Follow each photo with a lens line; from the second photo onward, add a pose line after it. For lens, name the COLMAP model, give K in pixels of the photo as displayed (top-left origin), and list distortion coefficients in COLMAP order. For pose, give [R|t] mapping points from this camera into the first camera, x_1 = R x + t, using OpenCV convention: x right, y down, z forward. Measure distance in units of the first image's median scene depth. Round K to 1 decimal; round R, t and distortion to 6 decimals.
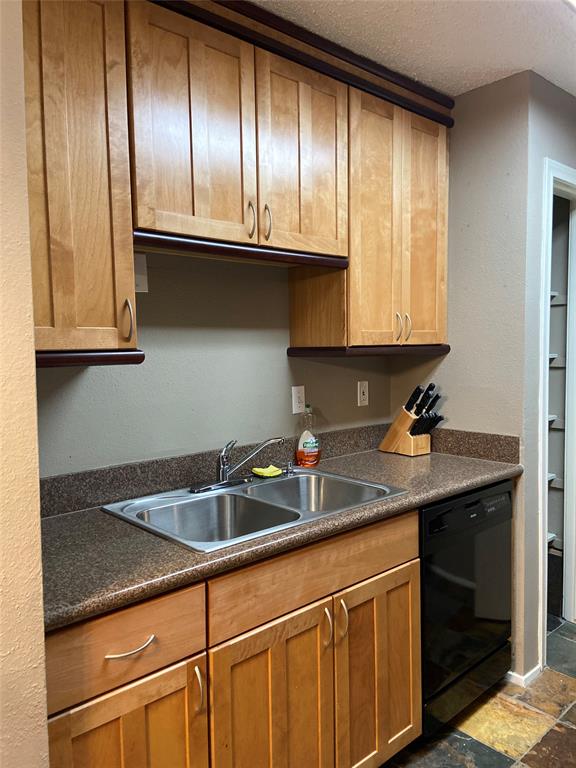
lens RADIAL K [[582.4, 0, 284.0], [0, 582.4, 380.6], [0, 0, 1]] dist [0.093560, -0.105592]
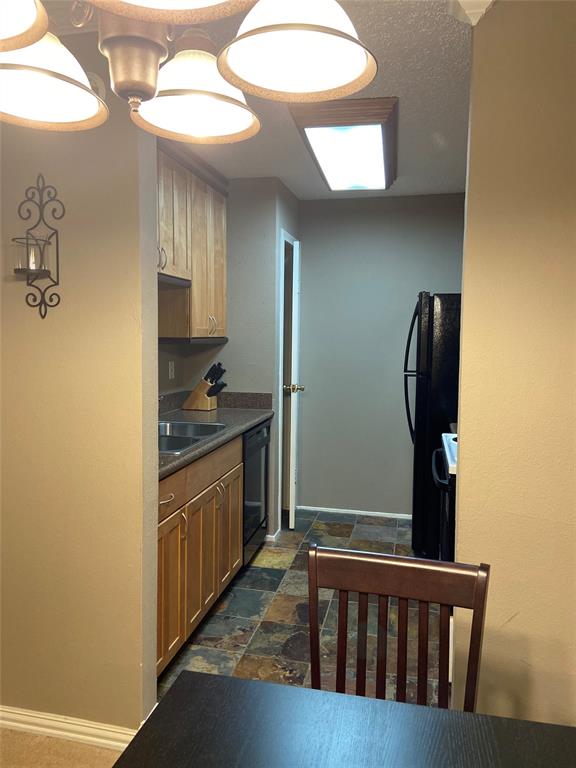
lens RADIAL K [[582.4, 0, 289.0], [0, 582.4, 379.5], [0, 0, 1]] dist [0.093560, -0.105592]
pose [[0.812005, -0.024092, 0.583153, -0.528064], [0.014512, 0.999672, 0.021093, 0.021282], [-0.583470, -0.008664, 0.812088, -0.374595]]
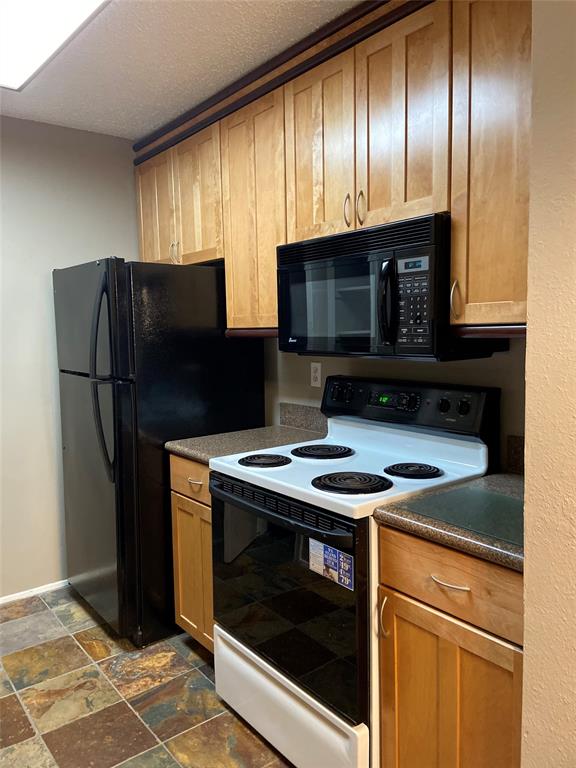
lens RADIAL K [[582.4, 0, 289.3], [0, 582.4, 381.5], [0, 0, 1]] dist [0.093560, -0.105592]
pose [[0.059634, -0.076693, 0.995270, -0.383082], [0.080719, 0.994150, 0.071771, -0.001229], [-0.994951, 0.076058, 0.065475, 0.282638]]
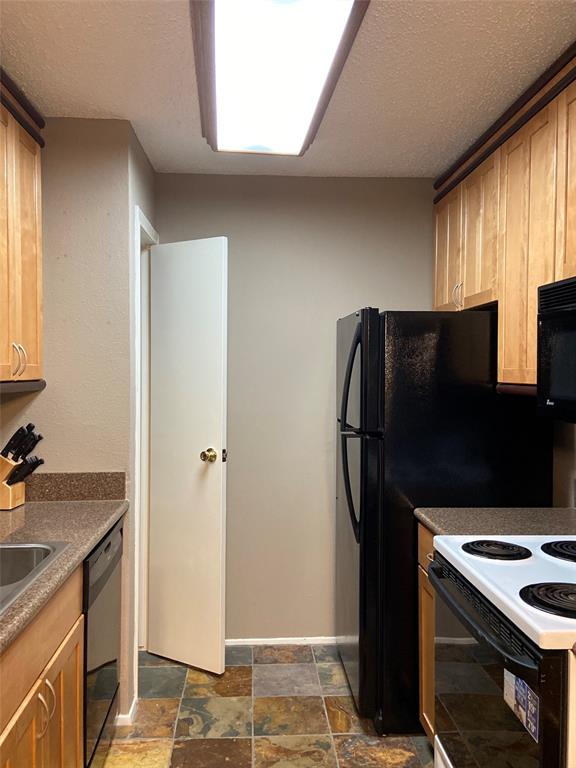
lens RADIAL K [[653.7, 0, 287.8], [0, 653.7, 378.9], [0, 0, 1]] dist [0.096683, -0.116011]
pose [[0.617397, 0.006338, 0.786626, -0.317907], [0.038443, 0.998530, -0.038219, -0.010162], [-0.785711, 0.053837, 0.616246, 0.075147]]
